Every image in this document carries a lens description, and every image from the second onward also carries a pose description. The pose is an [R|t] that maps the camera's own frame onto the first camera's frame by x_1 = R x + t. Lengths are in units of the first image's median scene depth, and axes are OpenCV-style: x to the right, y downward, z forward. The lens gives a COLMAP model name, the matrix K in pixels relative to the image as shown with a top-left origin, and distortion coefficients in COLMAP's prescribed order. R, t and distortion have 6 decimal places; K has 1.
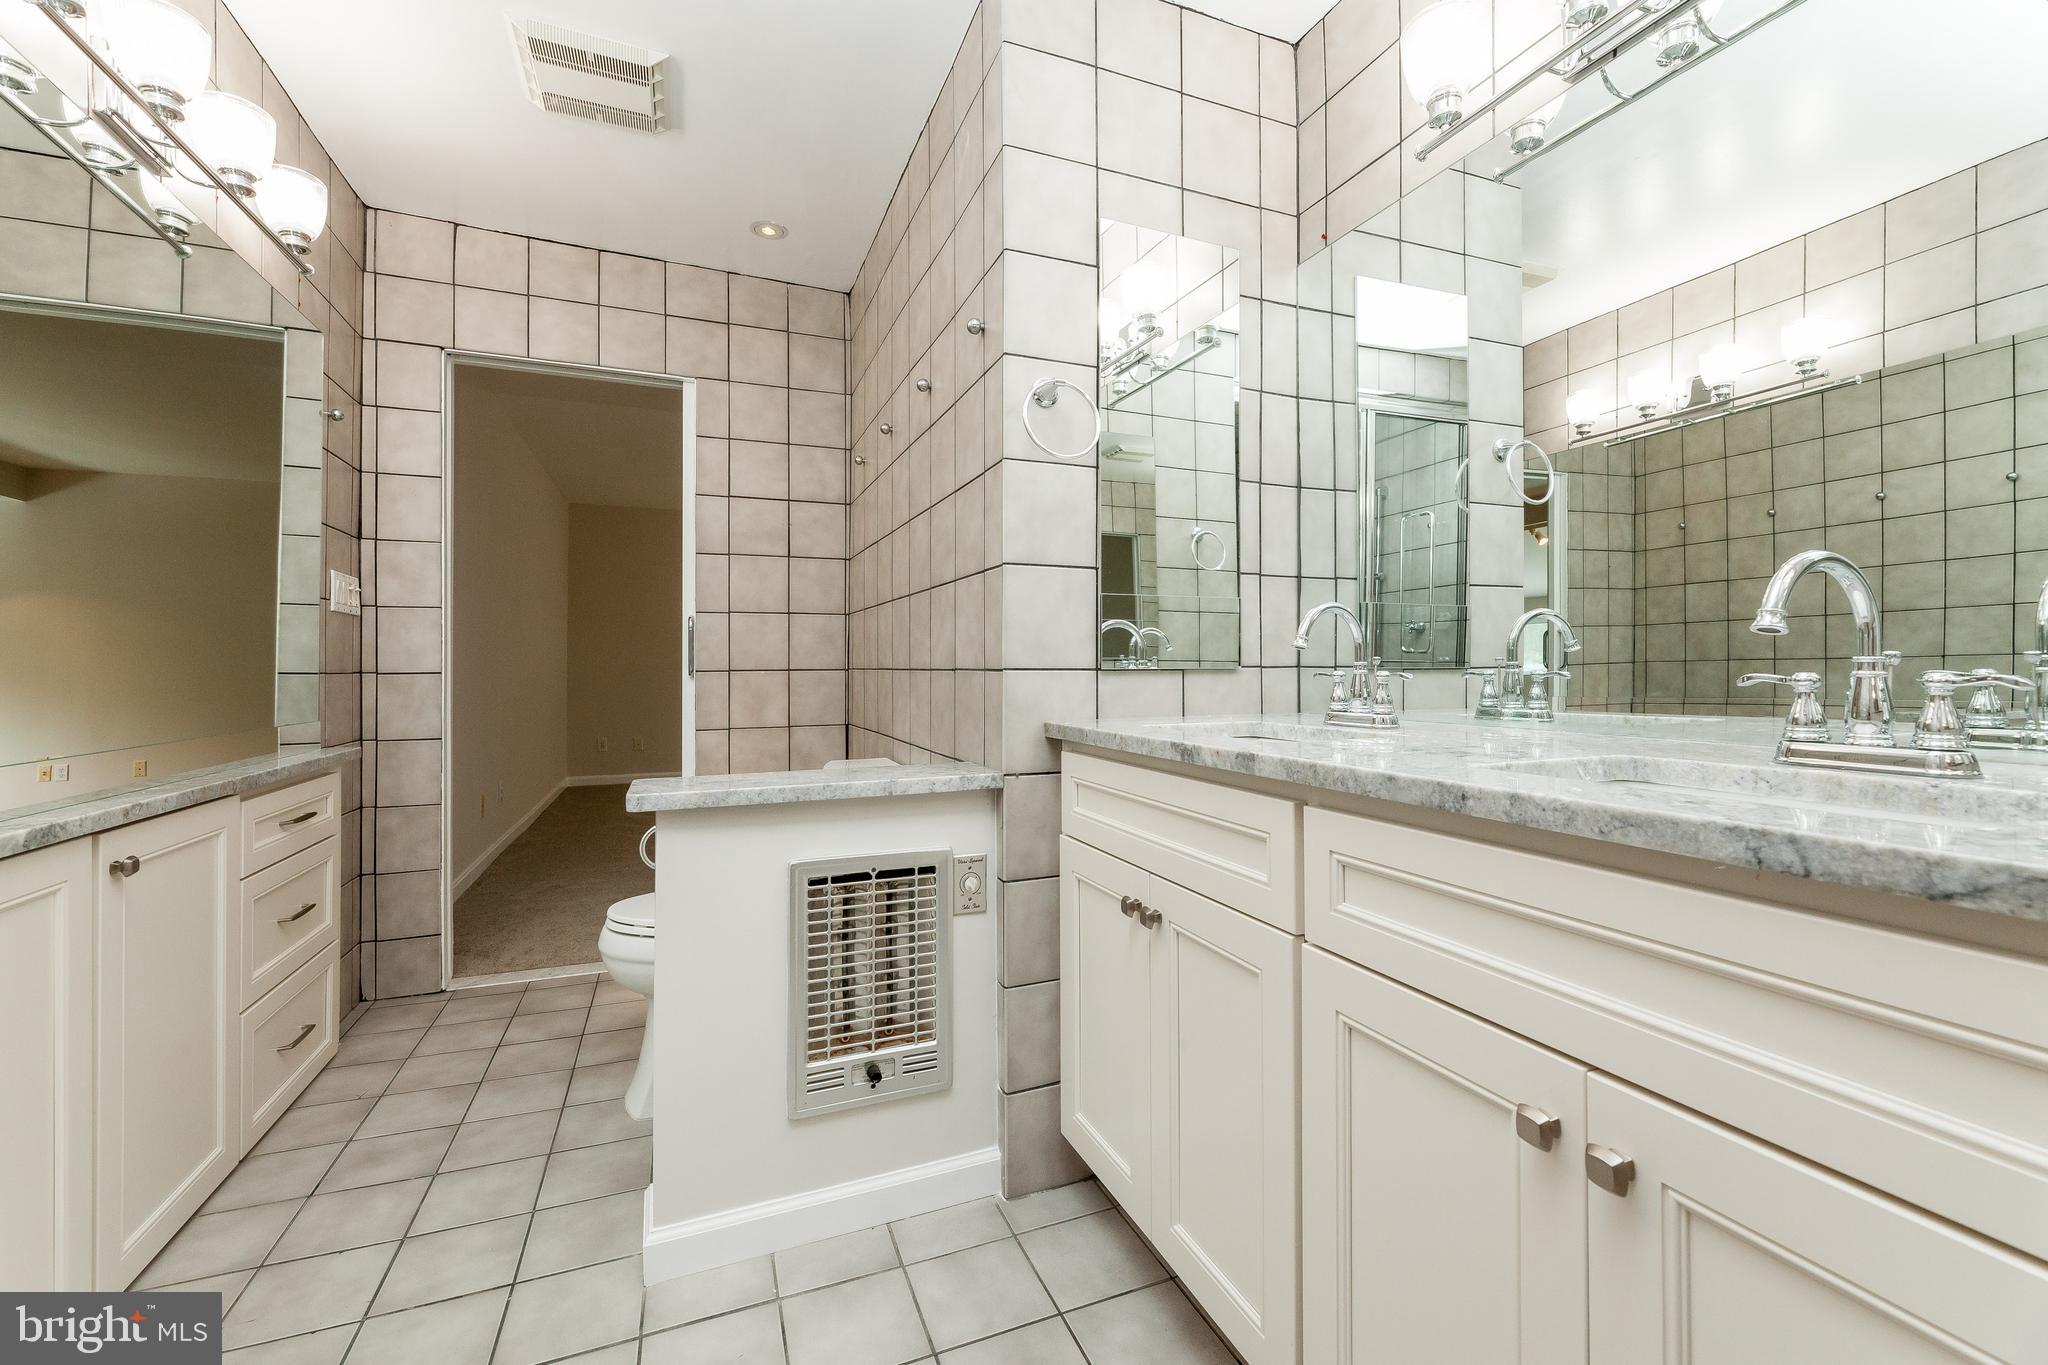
lens RADIAL K [[827.2, 0, 1026.1], [0, 827.2, 674.2], [0, 0, 1]] dist [0.003905, -0.000281]
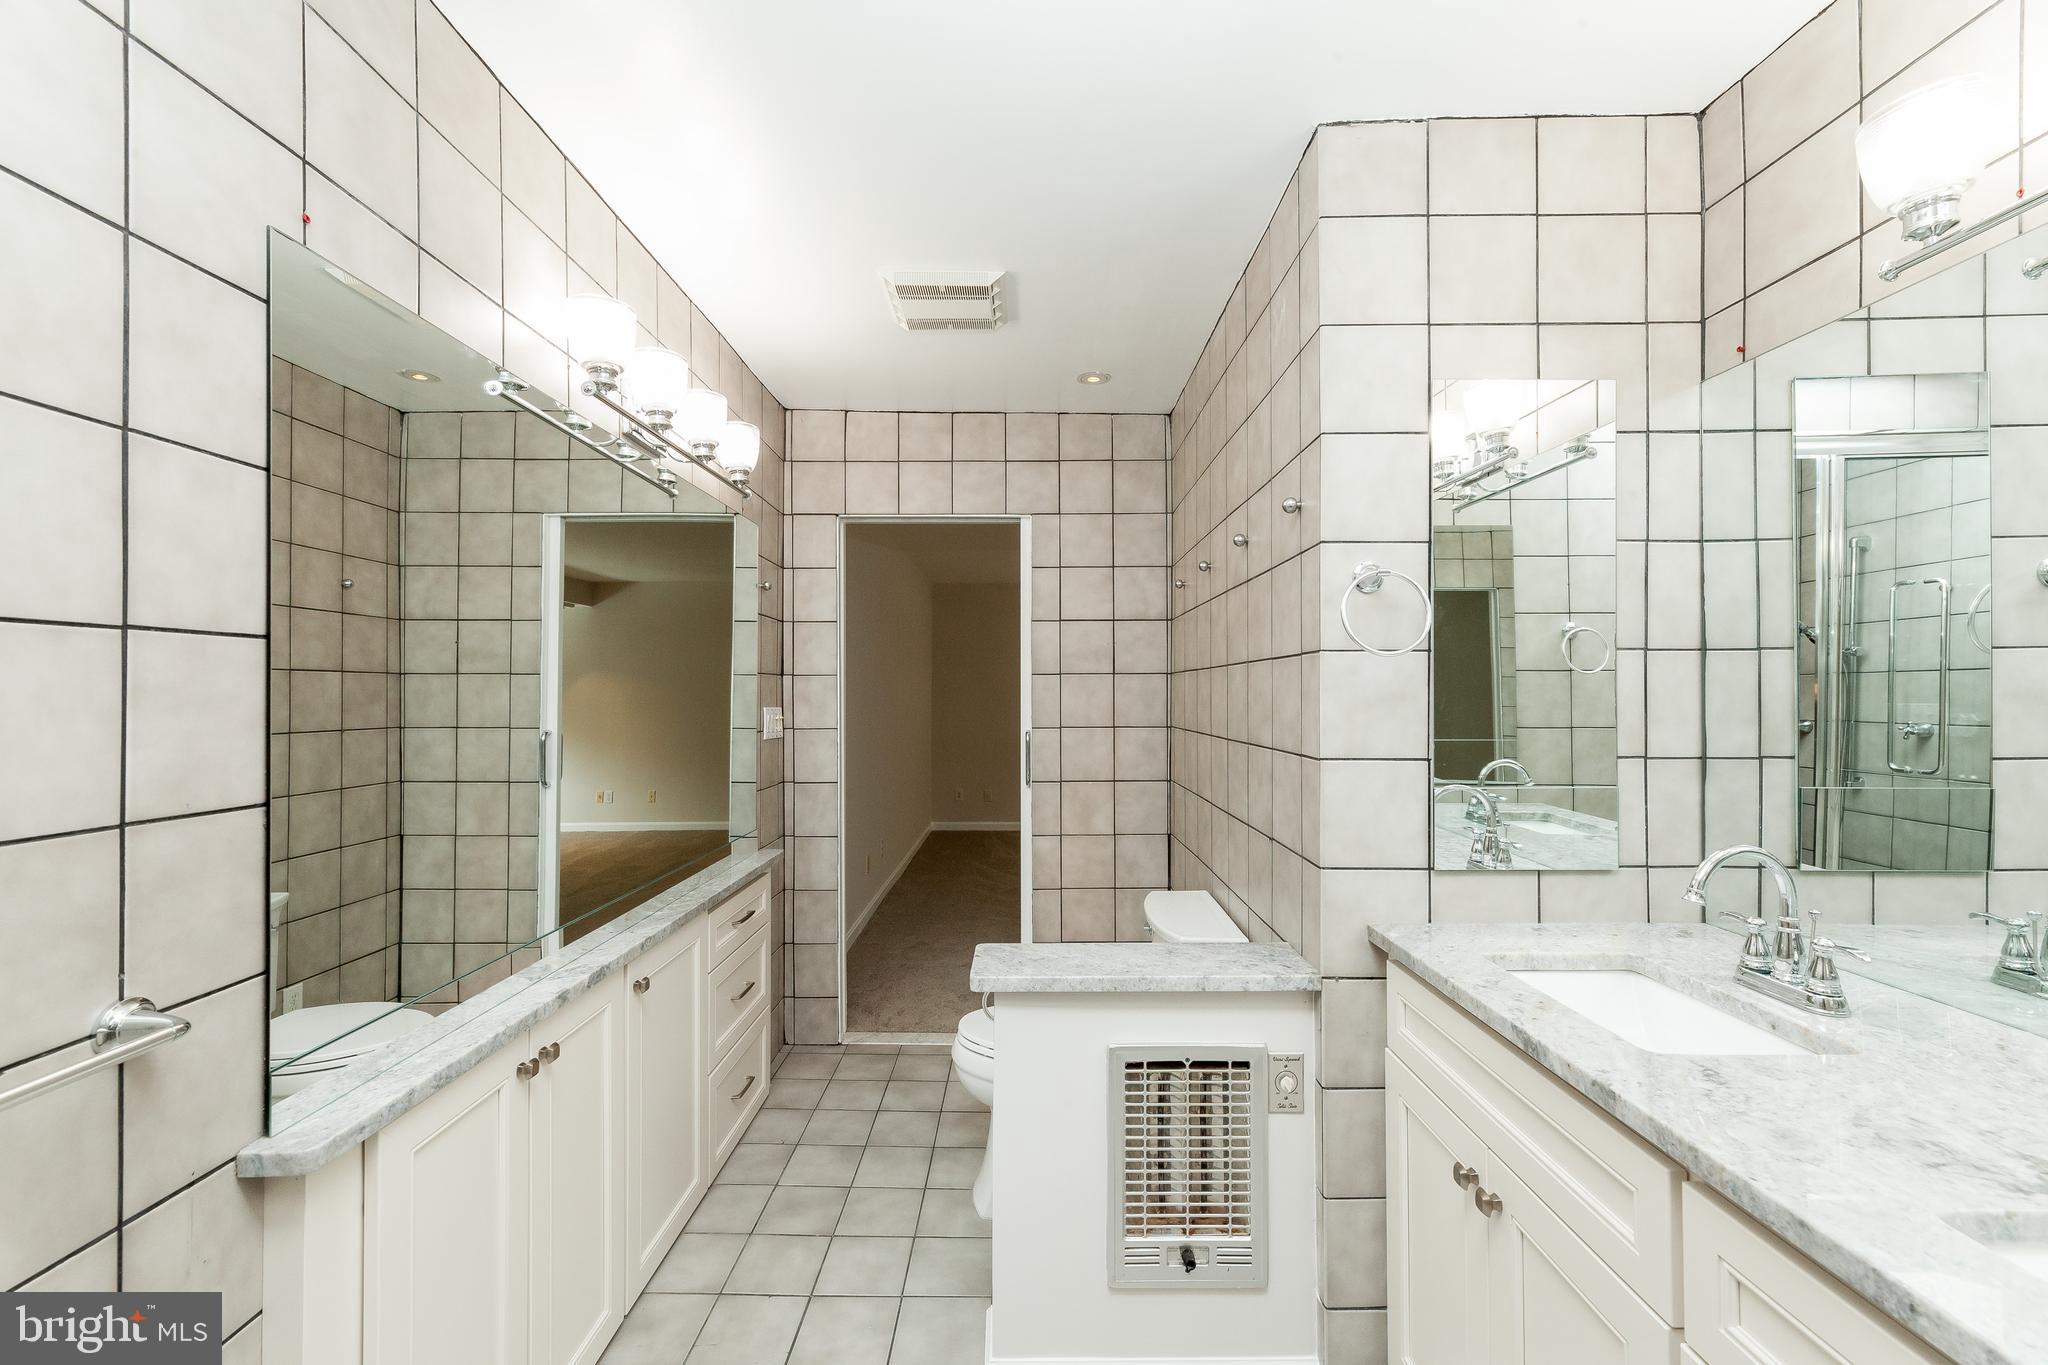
lens RADIAL K [[827.2, 0, 1035.0], [0, 827.2, 700.0], [0, 0, 1]] dist [0.003905, -0.000281]
pose [[0.926894, -0.000772, -0.375321, 0.022467], [0.002878, 0.999983, 0.005052, -0.182069], [0.375311, -0.005763, 0.926881, -0.015706]]
